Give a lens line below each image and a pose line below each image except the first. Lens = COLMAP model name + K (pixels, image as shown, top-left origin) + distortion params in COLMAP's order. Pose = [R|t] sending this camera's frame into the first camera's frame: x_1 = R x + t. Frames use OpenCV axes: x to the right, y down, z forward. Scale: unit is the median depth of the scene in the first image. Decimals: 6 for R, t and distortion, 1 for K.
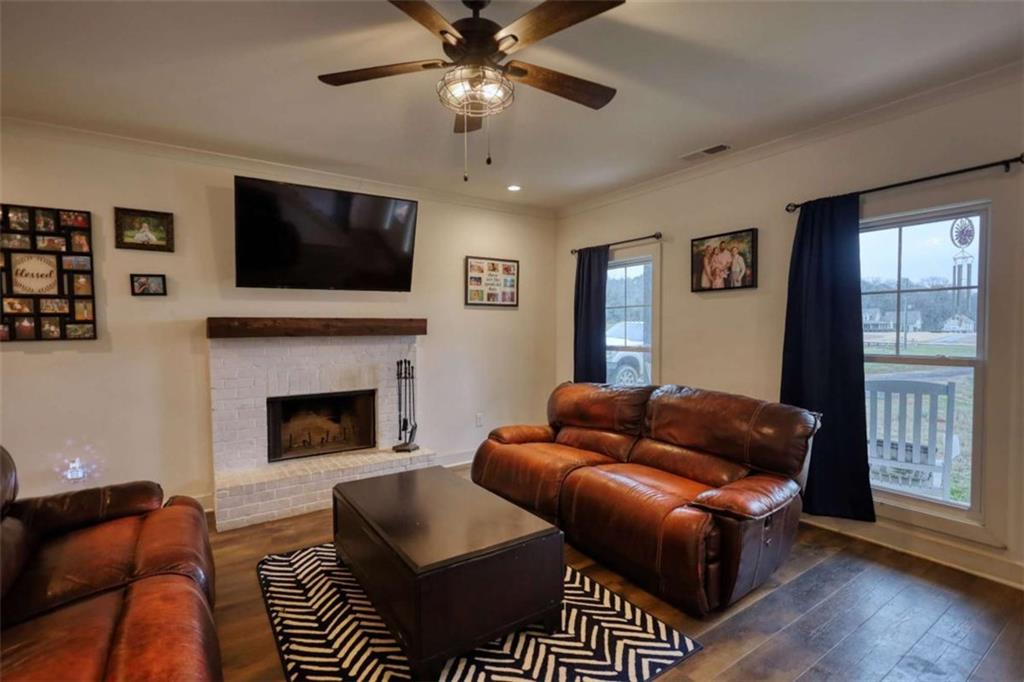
lens RADIAL K [[481.9, 0, 514.7], [0, 481.9, 342.3], [0, 0, 1]] dist [-0.000989, 0.000025]
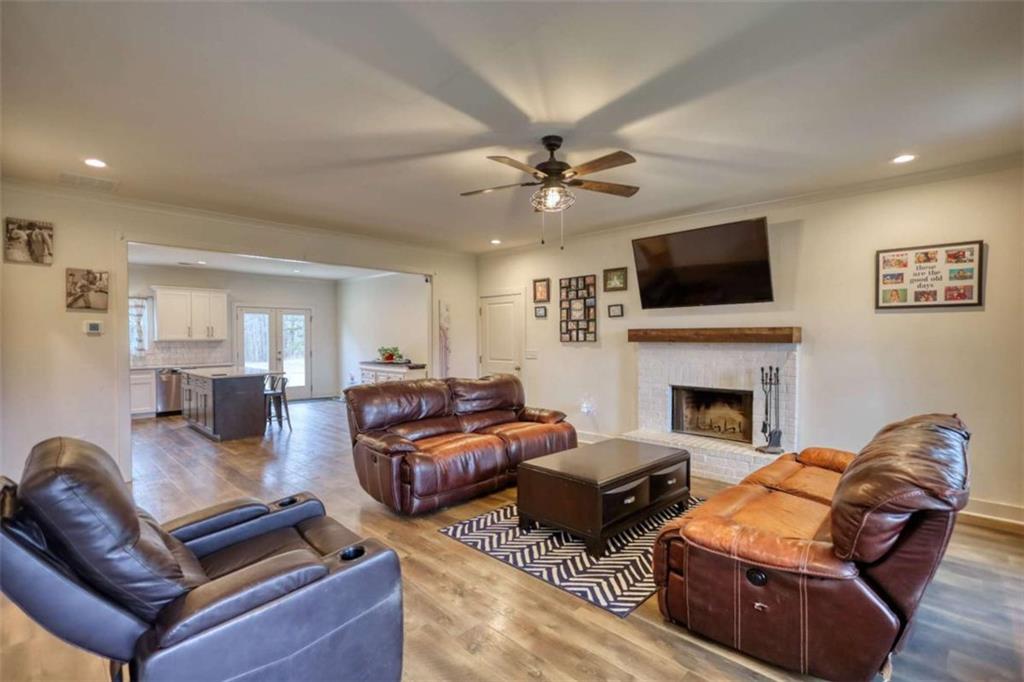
lens RADIAL K [[481.9, 0, 505.0], [0, 481.9, 339.9], [0, 0, 1]] dist [-0.000989, 0.000025]
pose [[0.176948, 0.011710, -0.984151, 0.882128], [-0.026787, 0.999616, 0.007077, -0.016554], [0.983856, 0.025110, 0.177194, 0.304581]]
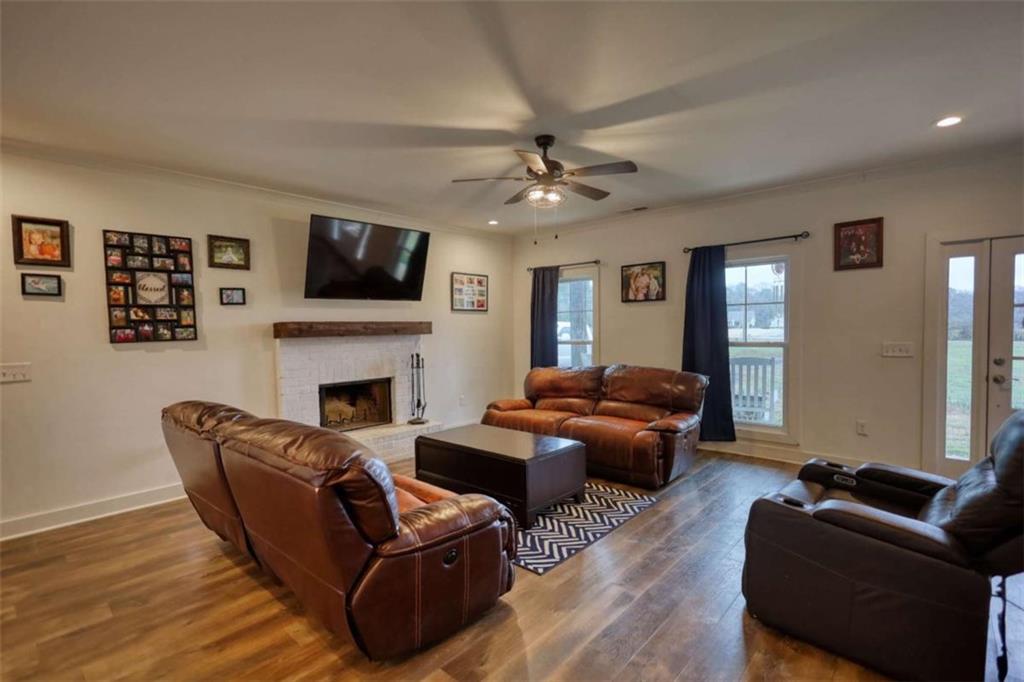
lens RADIAL K [[481.9, 0, 517.8], [0, 481.9, 342.9], [0, 0, 1]] dist [-0.000989, 0.000025]
pose [[0.970319, -0.016945, 0.241236, -0.346219], [0.016608, 0.999856, 0.003430, 0.010106], [-0.241259, 0.000679, 0.970461, -0.398497]]
